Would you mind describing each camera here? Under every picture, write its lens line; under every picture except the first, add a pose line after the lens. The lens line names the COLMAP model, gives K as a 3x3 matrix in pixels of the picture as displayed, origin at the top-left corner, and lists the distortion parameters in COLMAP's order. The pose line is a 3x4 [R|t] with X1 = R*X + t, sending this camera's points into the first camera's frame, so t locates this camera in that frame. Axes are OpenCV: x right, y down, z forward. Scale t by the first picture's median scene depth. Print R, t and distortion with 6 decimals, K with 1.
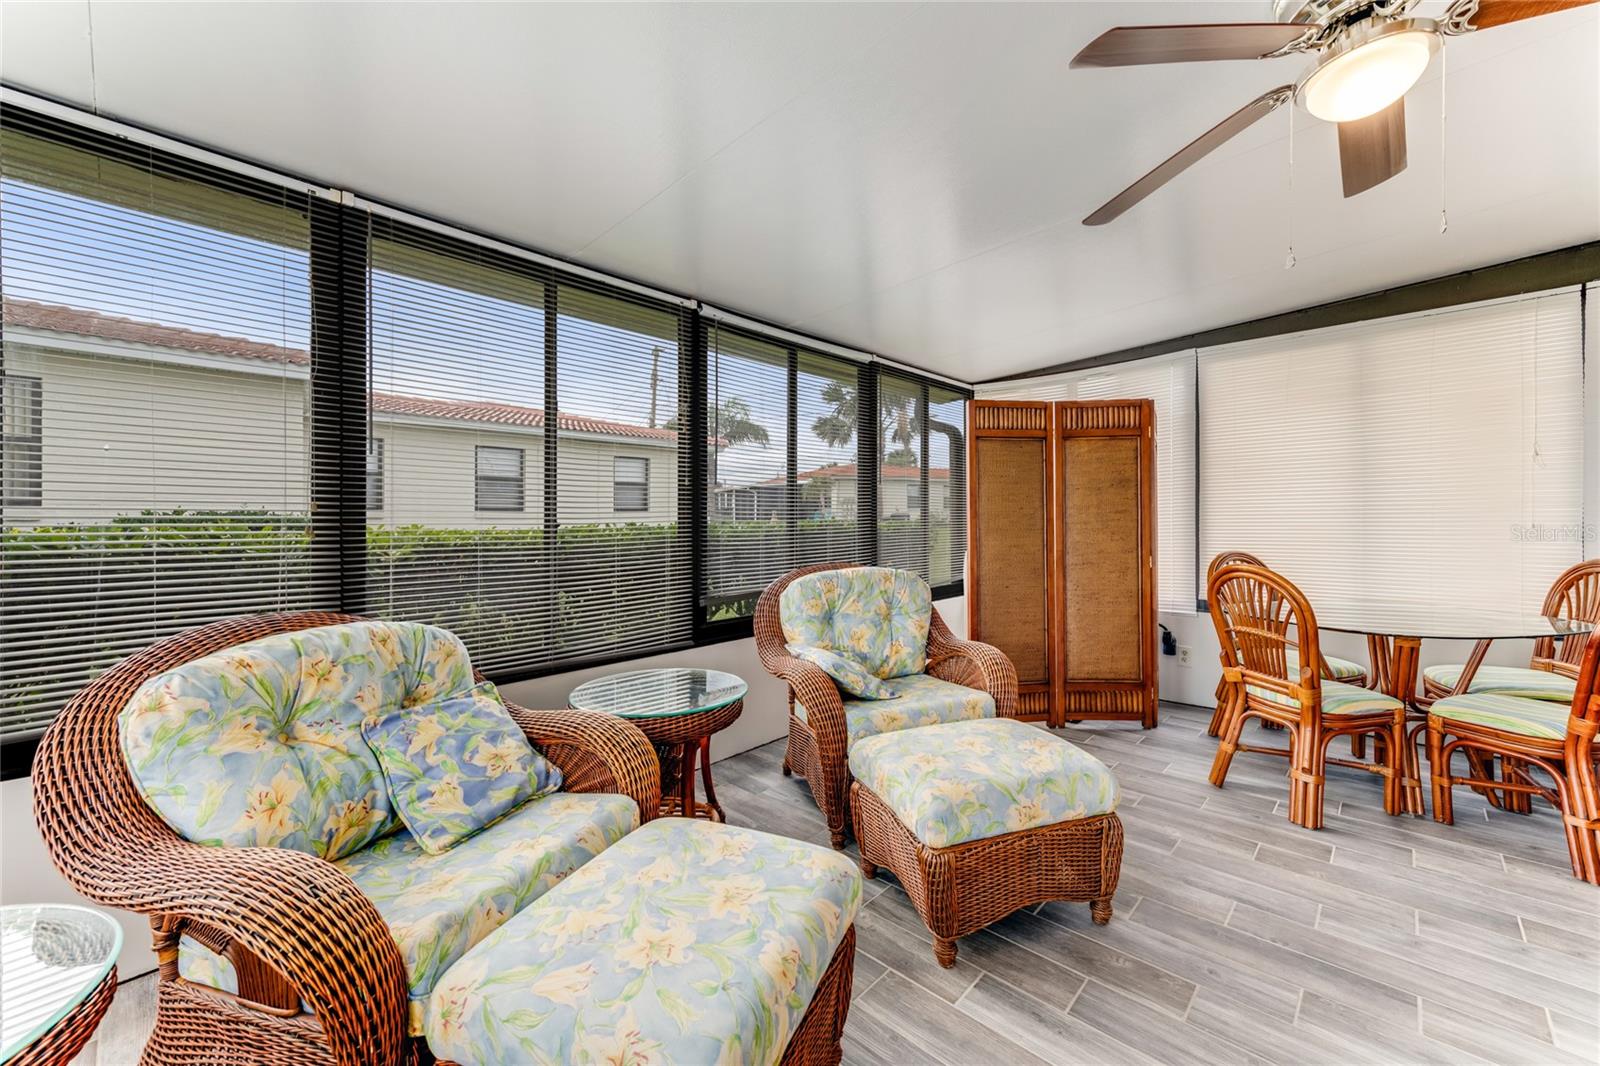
lens RADIAL K [[635.8, 0, 798.1], [0, 635.8, 524.7], [0, 0, 1]] dist [0.016238, -0.001326]
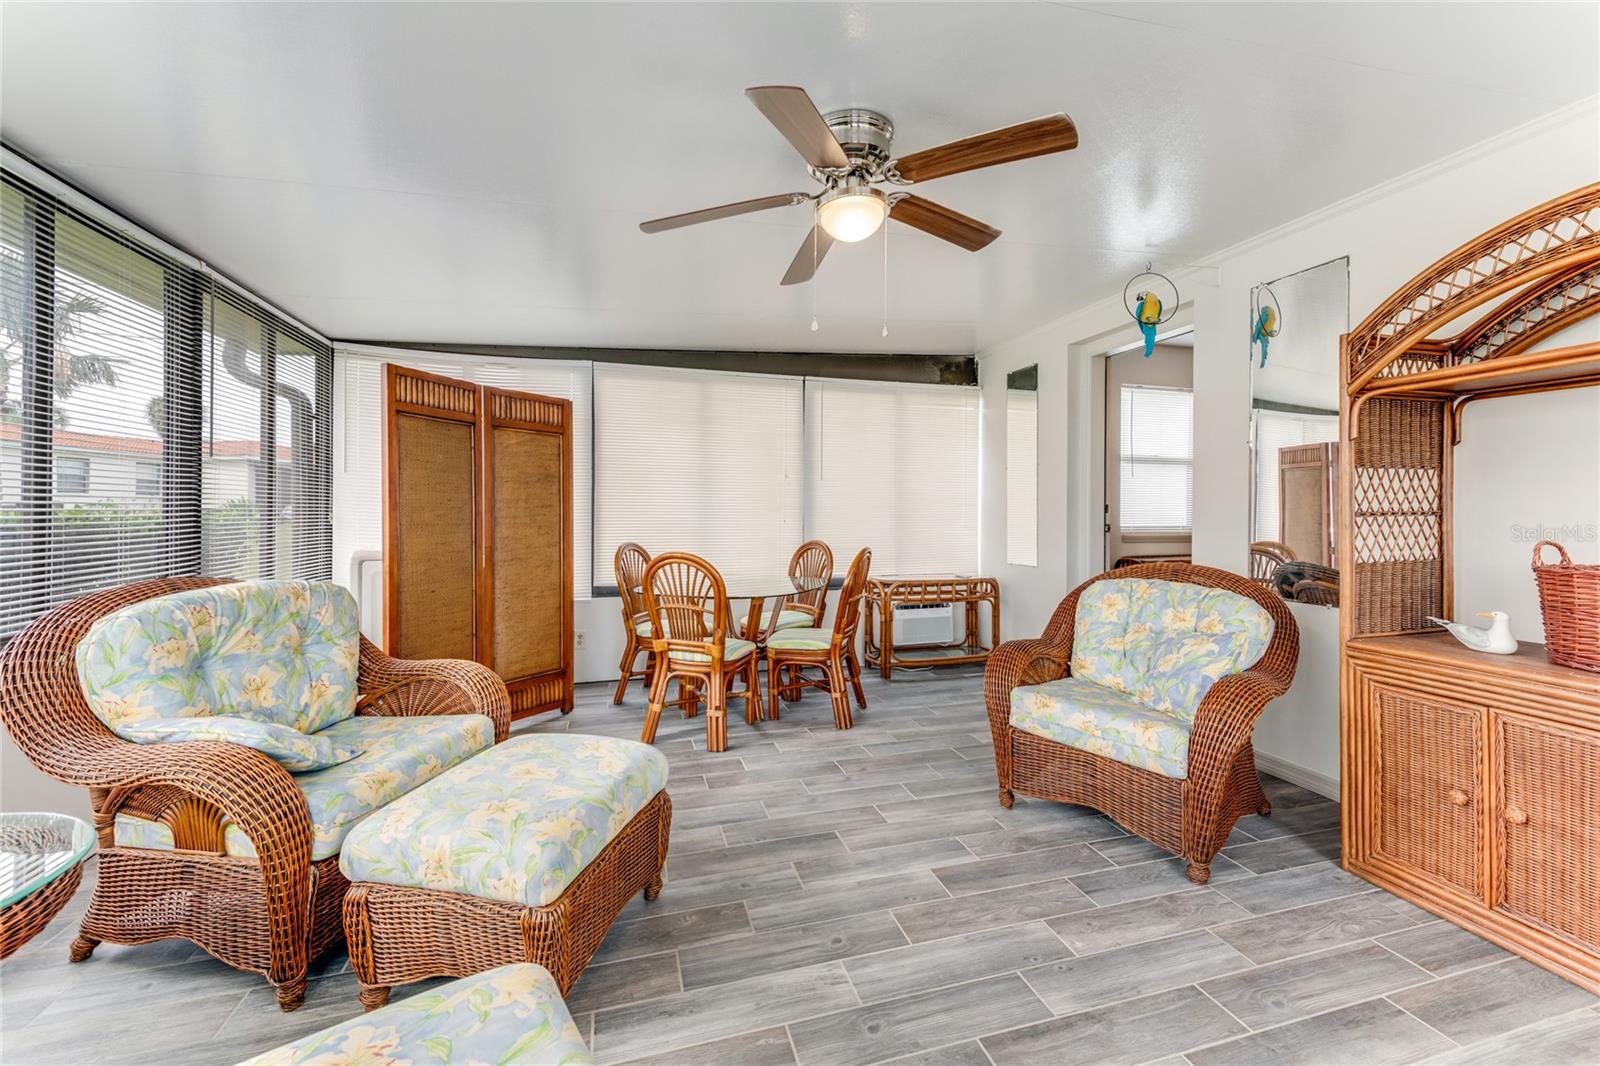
lens RADIAL K [[635.8, 0, 801.1], [0, 635.8, 521.5], [0, 0, 1]] dist [0.016238, -0.001326]
pose [[0.507327, 0.000385, 0.861754, -0.195321], [-0.003010, 0.999995, 0.001325, 0.001082], [-0.861749, -0.003266, 0.507325, 0.164691]]
